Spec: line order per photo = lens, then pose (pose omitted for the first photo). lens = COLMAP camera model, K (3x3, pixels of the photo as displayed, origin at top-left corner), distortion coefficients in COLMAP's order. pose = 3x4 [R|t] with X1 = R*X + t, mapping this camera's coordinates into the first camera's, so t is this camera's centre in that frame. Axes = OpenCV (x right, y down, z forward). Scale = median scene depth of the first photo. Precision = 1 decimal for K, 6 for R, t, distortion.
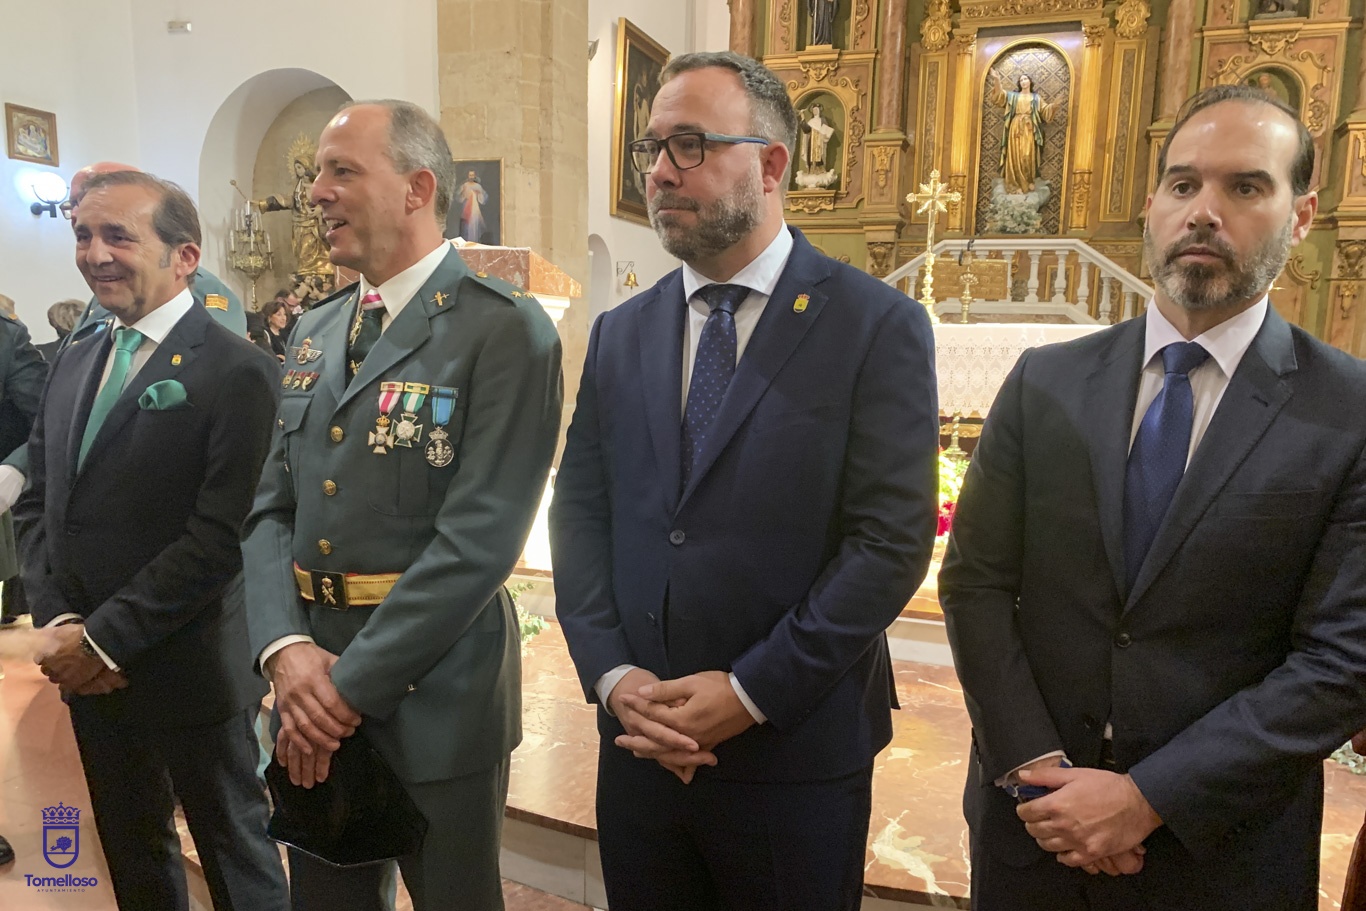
lens RADIAL K [[1047.3, 0, 679.8], [0, 1047.3, 490.8], [0, 0, 1]] dist [0.016309, -0.018549]
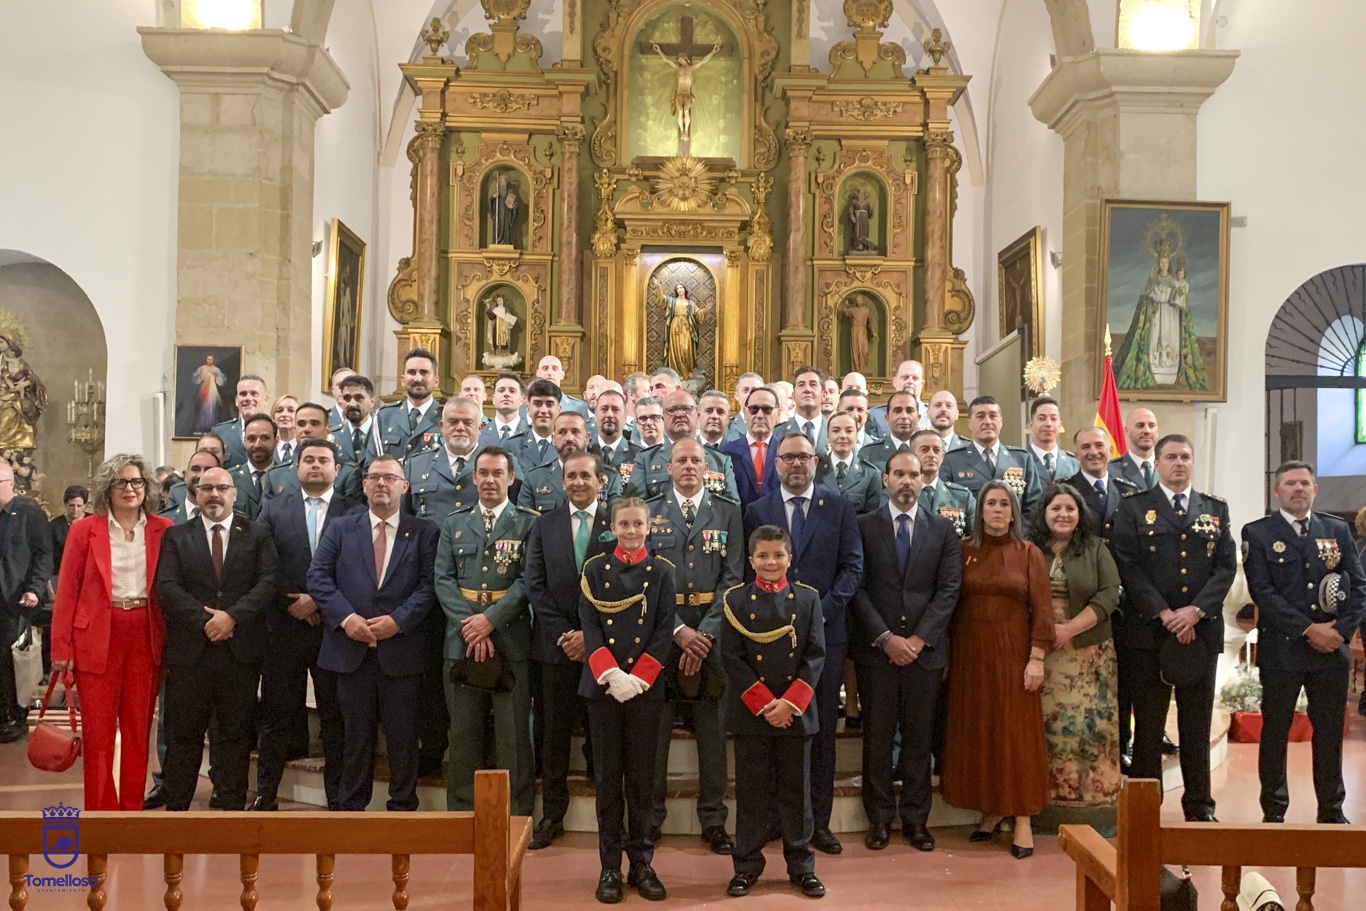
lens RADIAL K [[1275.4, 0, 683.1], [0, 1275.4, 456.6], [0, 0, 1]] dist [0.020125, 0.000000]
pose [[0.936613, 0.000191, 0.350366, -0.174713], [0.061452, 0.984409, -0.164813, 0.034993], [-0.344934, 0.175897, 0.921998, -0.299567]]
